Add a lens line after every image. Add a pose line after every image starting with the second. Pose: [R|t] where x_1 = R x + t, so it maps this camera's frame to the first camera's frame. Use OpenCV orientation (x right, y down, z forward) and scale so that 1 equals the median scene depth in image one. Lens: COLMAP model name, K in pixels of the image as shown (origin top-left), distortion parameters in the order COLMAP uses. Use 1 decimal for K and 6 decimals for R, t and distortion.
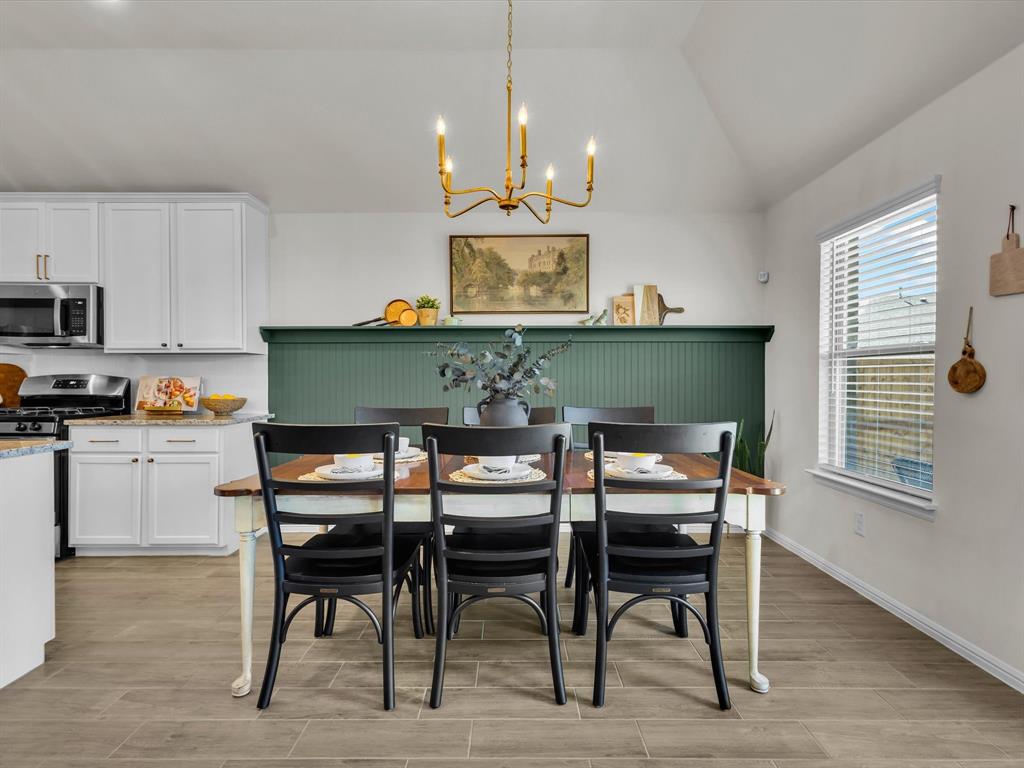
lens RADIAL K [[541.6, 0, 509.7], [0, 541.6, 379.7], [0, 0, 1]] dist [0.002540, -0.000288]
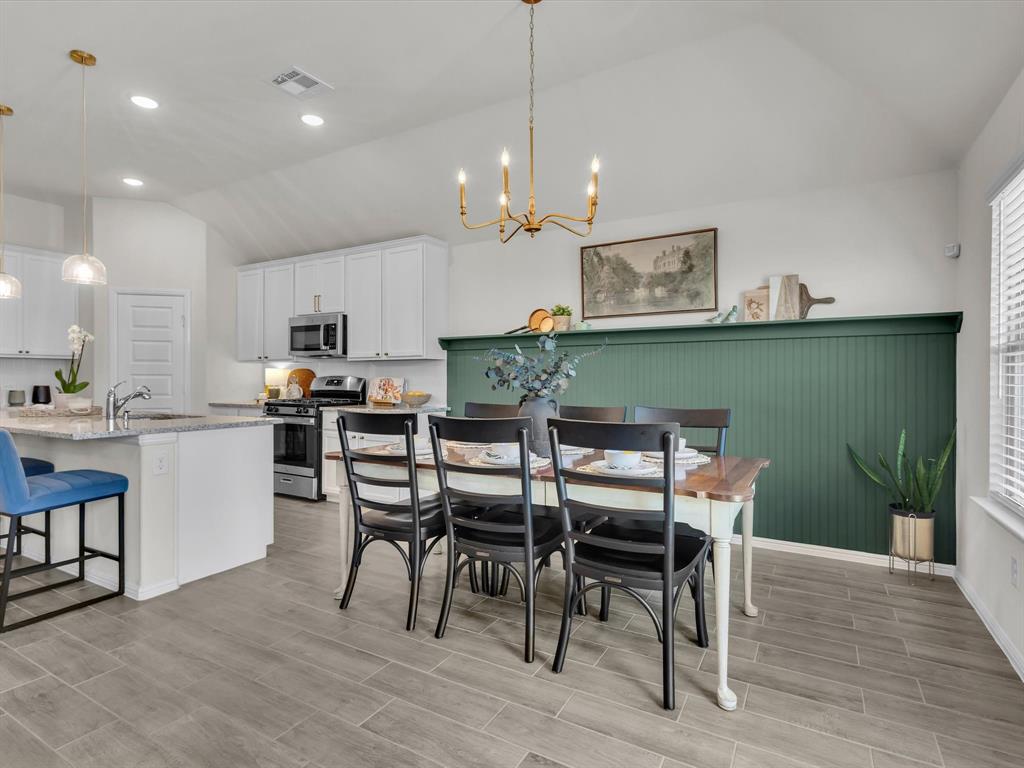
lens RADIAL K [[532.7, 0, 506.8], [0, 532.7, 381.6], [0, 0, 1]] dist [0.006076, 0.000144]
pose [[0.865957, 0.002936, -0.500110, 0.297157], [-0.000877, 0.999990, 0.004352, -0.001082], [0.500118, -0.003330, 0.865951, -0.001335]]
